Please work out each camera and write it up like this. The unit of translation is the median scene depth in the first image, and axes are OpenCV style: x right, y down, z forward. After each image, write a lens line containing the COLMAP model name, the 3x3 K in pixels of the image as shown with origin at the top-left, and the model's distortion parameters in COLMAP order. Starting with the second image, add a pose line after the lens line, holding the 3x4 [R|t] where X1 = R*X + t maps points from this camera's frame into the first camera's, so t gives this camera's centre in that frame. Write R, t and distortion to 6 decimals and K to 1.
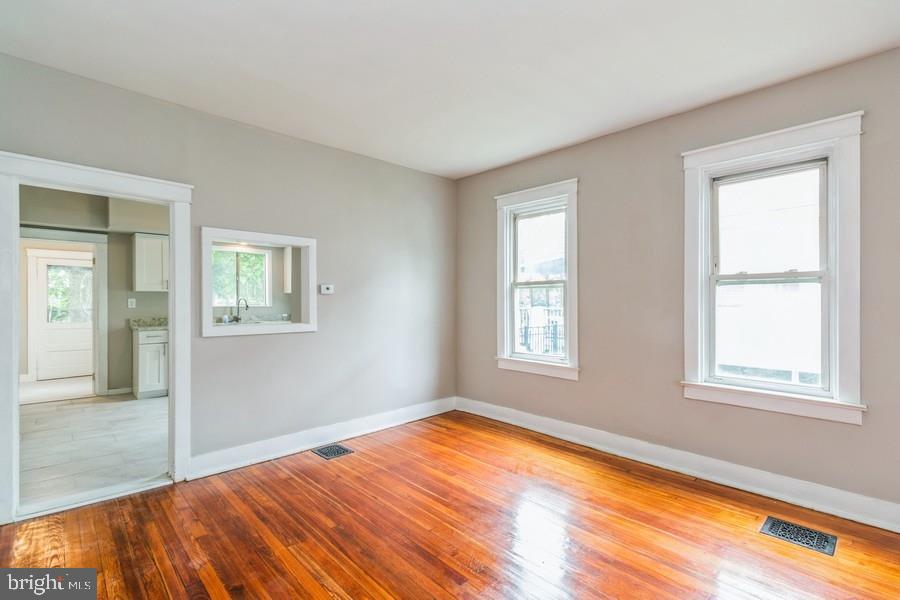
lens RADIAL K [[410.0, 0, 448.2], [0, 410.0, 303.3], [0, 0, 1]] dist [0.001050, 0.000075]
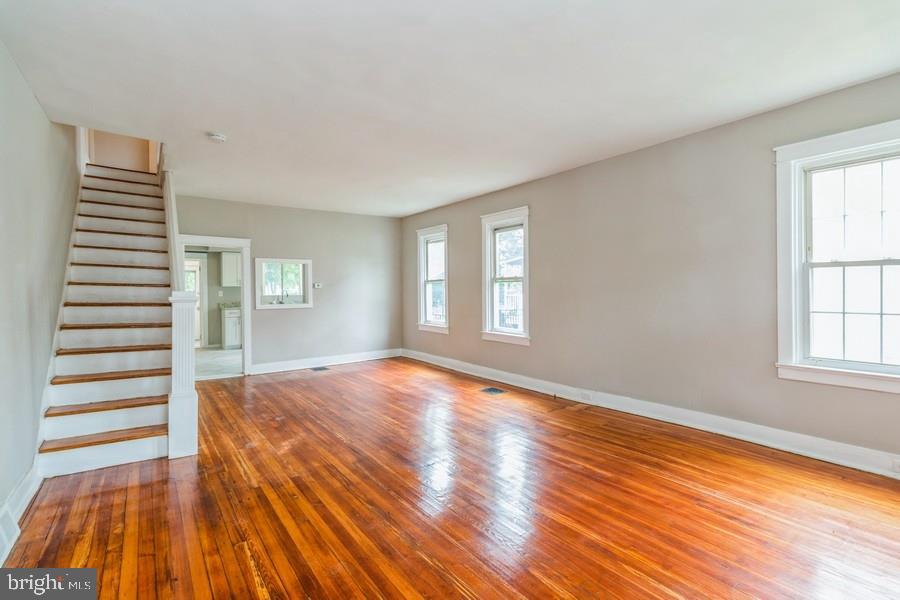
lens RADIAL K [[416.7, 0, 453.1], [0, 416.7, 297.2], [0, 0, 1]] dist [-0.001889, -0.000117]
pose [[0.992118, -0.004951, -0.125212, 0.494983], [0.006674, 0.999889, 0.013343, -0.002232], [0.125132, -0.014073, 0.992040, -0.732506]]
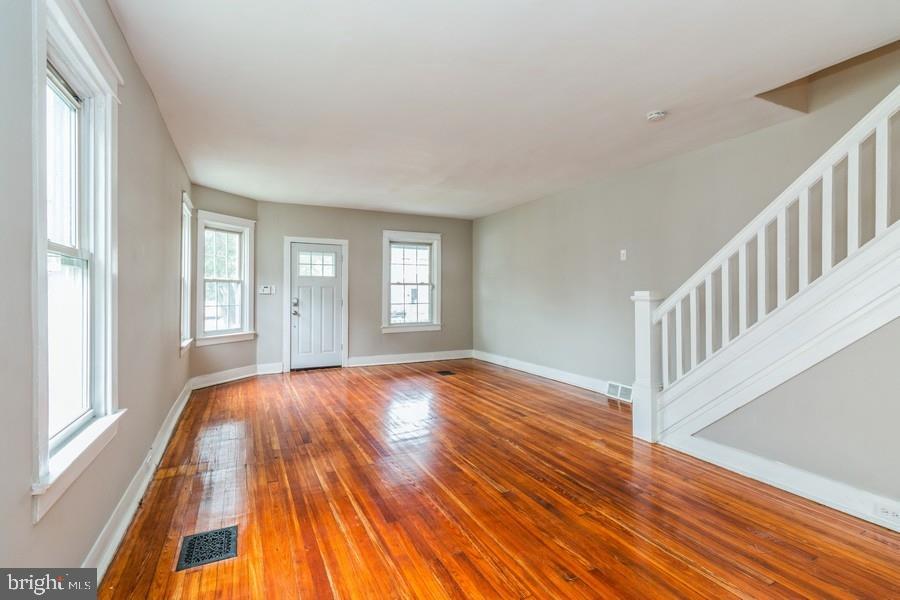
lens RADIAL K [[416.7, 0, 442.0], [0, 416.7, 287.5], [0, 0, 1]] dist [0.021904, -0.000222]
pose [[-0.952022, 0.005372, 0.305982, 0.033296], [0.002969, 0.999961, -0.008319, -0.007818], [-0.306015, -0.007012, -0.952001, 0.936040]]
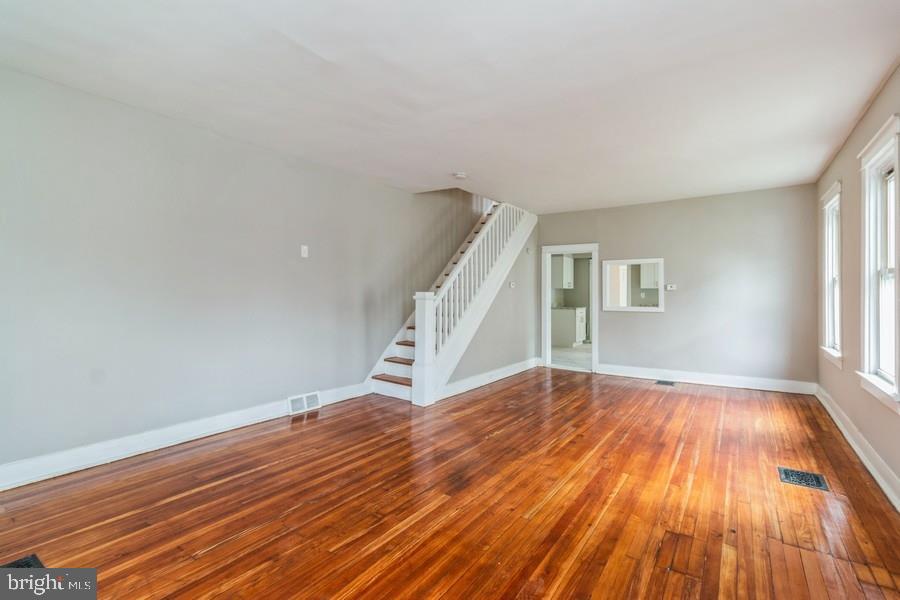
lens RADIAL K [[416.7, 0, 453.1], [0, 416.7, 297.2], [0, 0, 1]] dist [-0.001889, -0.000117]
pose [[0.205350, 0.009282, -0.978645, 1.013113], [-0.006709, 0.999945, 0.008076, -0.001887], [0.978666, 0.004908, 0.205401, -0.177208]]
